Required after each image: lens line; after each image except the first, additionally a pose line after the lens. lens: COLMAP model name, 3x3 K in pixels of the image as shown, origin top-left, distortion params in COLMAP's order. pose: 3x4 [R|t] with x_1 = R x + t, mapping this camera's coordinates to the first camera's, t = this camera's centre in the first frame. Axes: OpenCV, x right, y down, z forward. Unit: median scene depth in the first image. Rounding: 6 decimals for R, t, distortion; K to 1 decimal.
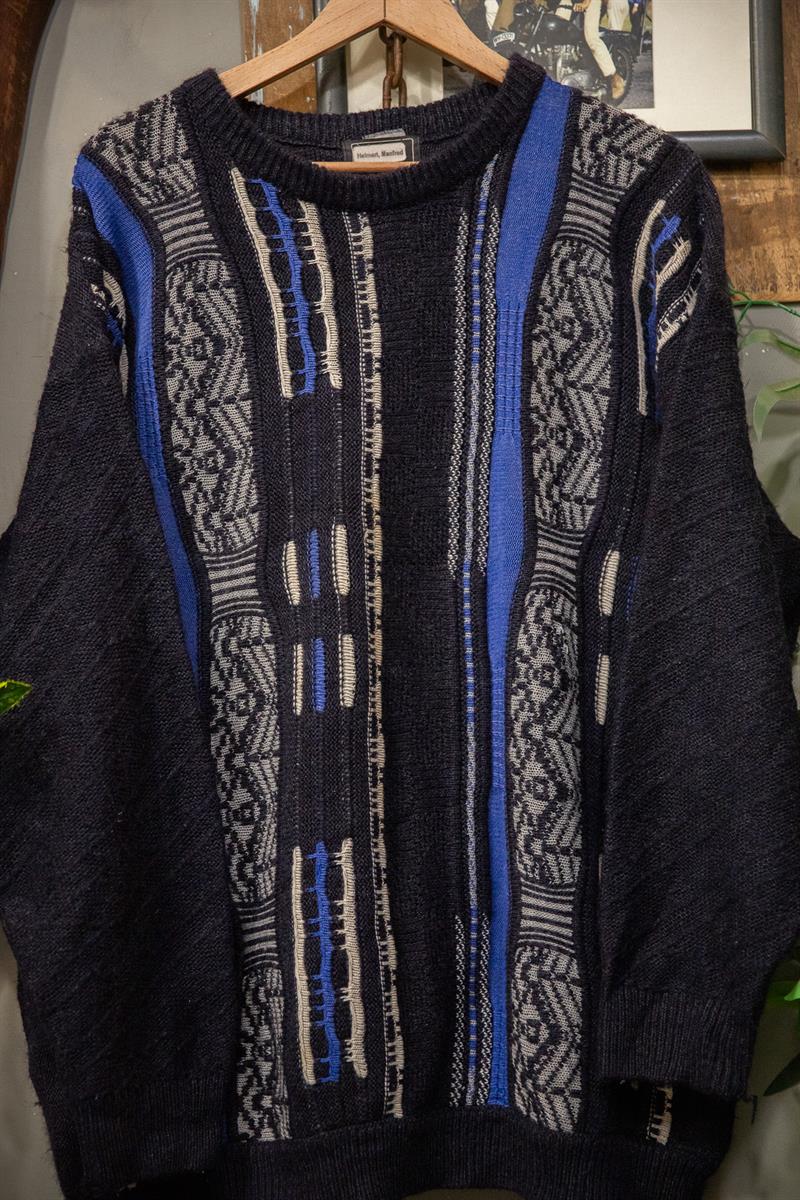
lens RADIAL K [[2086.7, 0, 413.3], [0, 2086.7, 573.1], [0, 0, 1]] dist [0.108920, 0.000000]
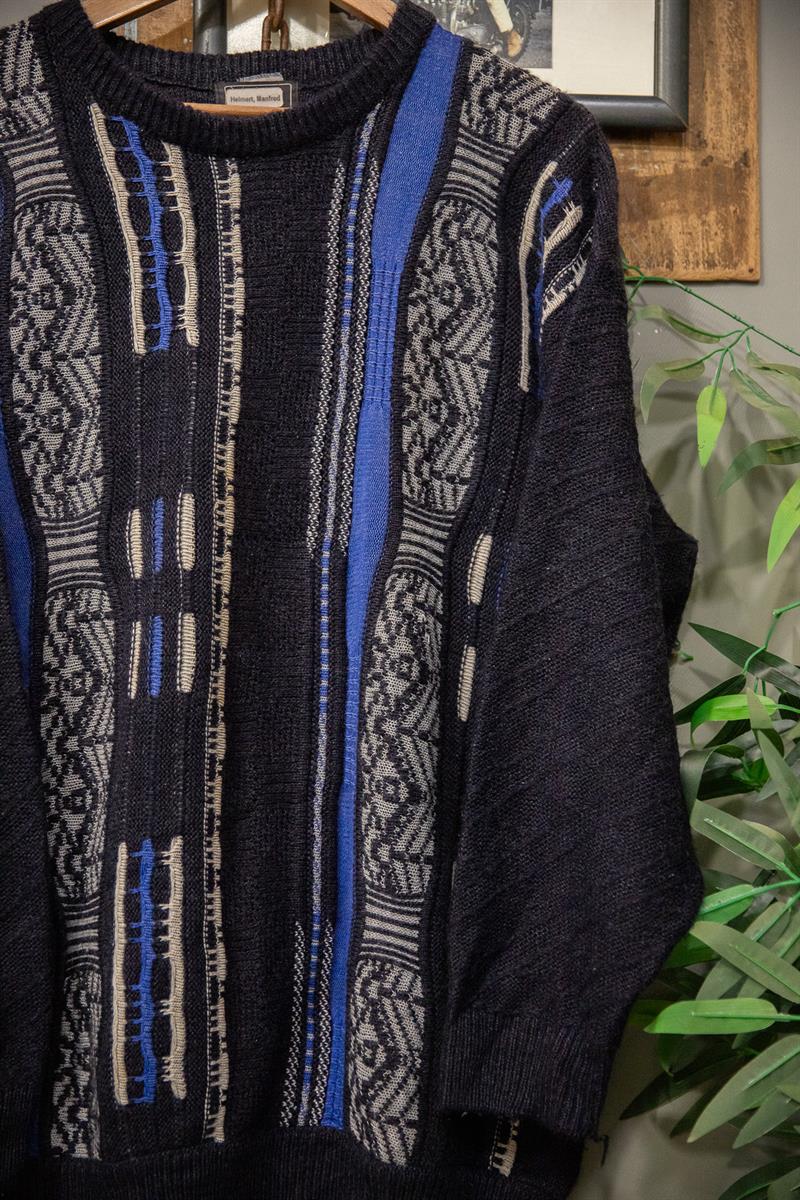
lens RADIAL K [[1665.4, 0, 402.6], [0, 1665.4, 580.1], [0, 0, 1]] dist [0.039182, 0.000000]
pose [[0.999028, 0.042158, 0.012902, 0.050357], [-0.042396, 0.998923, 0.018826, -0.002943], [-0.012095, -0.019354, 0.999740, 0.258494]]
